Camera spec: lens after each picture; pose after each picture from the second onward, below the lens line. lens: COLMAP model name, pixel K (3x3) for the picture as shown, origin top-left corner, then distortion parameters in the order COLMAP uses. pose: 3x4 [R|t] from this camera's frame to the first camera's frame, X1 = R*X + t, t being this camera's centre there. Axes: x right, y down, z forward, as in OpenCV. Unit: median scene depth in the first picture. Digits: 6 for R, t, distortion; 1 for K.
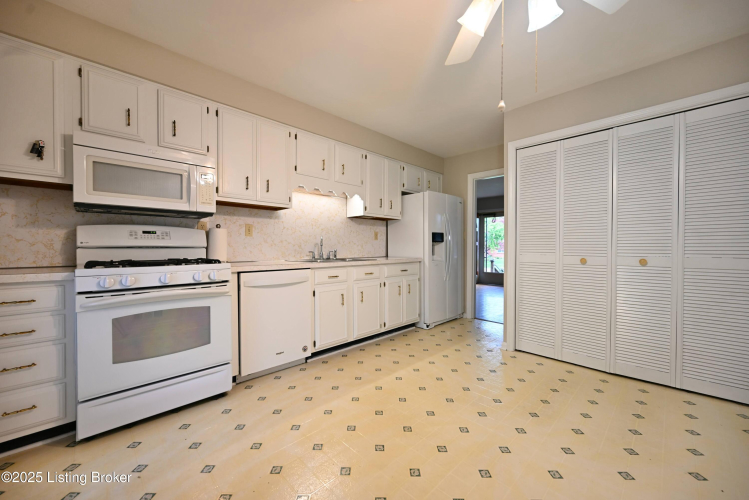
lens RADIAL K [[292.3, 0, 373.6], [0, 292.3, 249.9], [0, 0, 1]] dist [-0.001623, 0.000402]
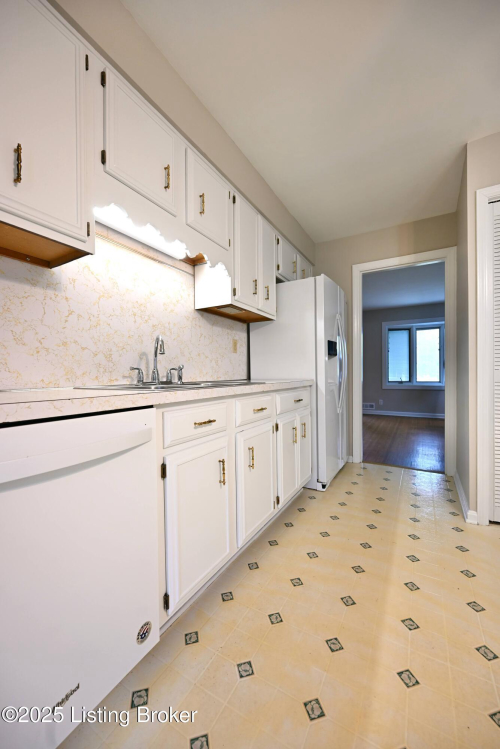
lens RADIAL K [[292.3, 0, 250.7], [0, 292.3, 375.4], [0, 0, 1]] dist [-0.001623, 0.000402]
pose [[0.963768, -0.011845, 0.266480, -0.149864], [0.013584, 0.999897, -0.004681, 0.020967], [-0.266397, 0.008132, 0.963829, 0.463513]]
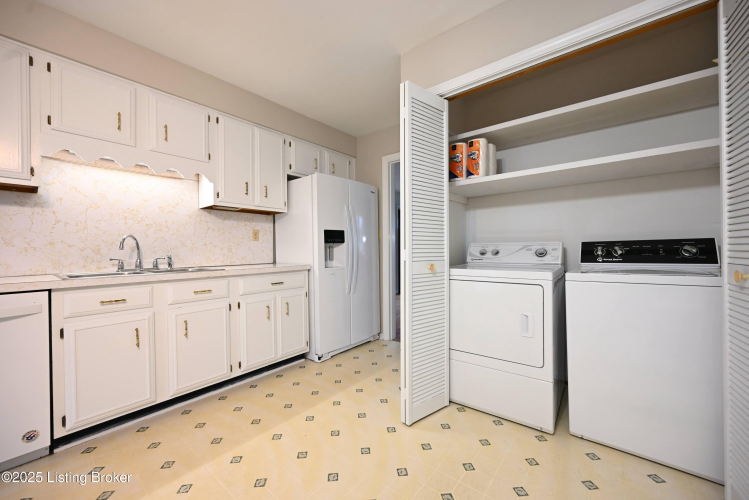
lens RADIAL K [[292.3, 0, 374.2], [0, 292.3, 250.0], [0, 0, 1]] dist [-0.001623, 0.000402]
pose [[0.993885, -0.012066, 0.109757, 0.266648], [0.013079, 0.999878, -0.008515, -0.001217], [-0.109641, 0.009899, 0.993922, 0.280547]]
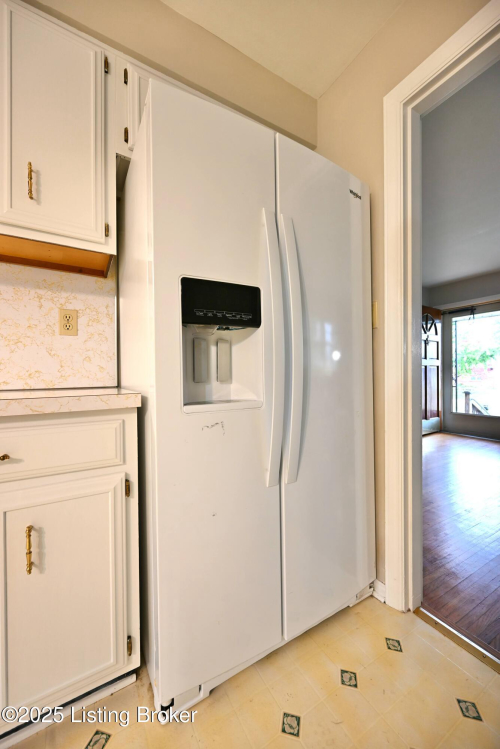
lens RADIAL K [[292.3, 0, 251.8], [0, 292.3, 376.8], [0, 0, 1]] dist [-0.001623, 0.000402]
pose [[0.971641, -0.010775, -0.236215, 0.330848], [0.008796, 0.999917, -0.009431, 0.019334], [0.236297, 0.007085, 0.971655, 0.876971]]
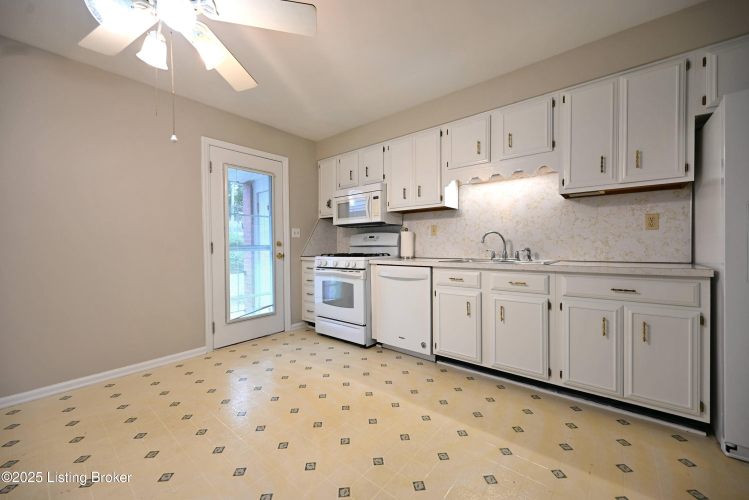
lens RADIAL K [[292.3, 0, 373.8], [0, 292.3, 250.2], [0, 0, 1]] dist [-0.001623, 0.000402]
pose [[0.100188, 0.010964, -0.994908, 0.566004], [-0.002299, 0.999939, 0.010788, -0.002255], [0.994966, 0.001206, 0.100207, 0.542548]]
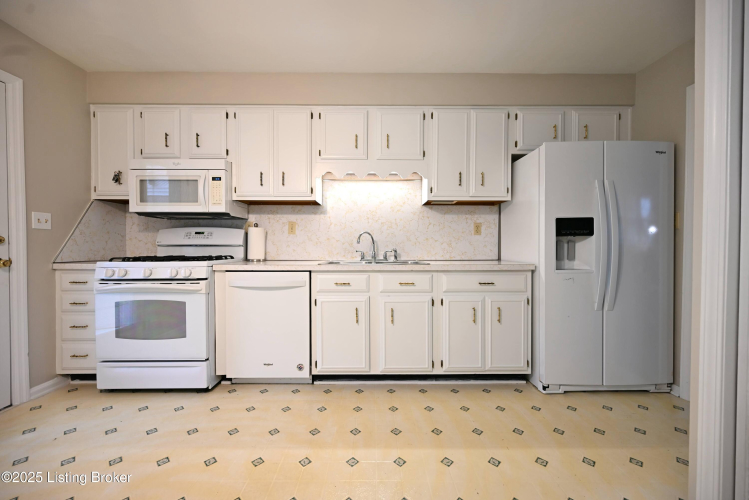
lens RADIAL K [[292.3, 0, 373.8], [0, 292.3, 250.2], [0, 0, 1]] dist [-0.001623, 0.000402]
pose [[0.716389, 0.009620, -0.697635, 0.368700], [-0.006683, 0.999954, 0.006926, -0.001961], [0.697669, -0.000300, 0.716420, 0.411303]]
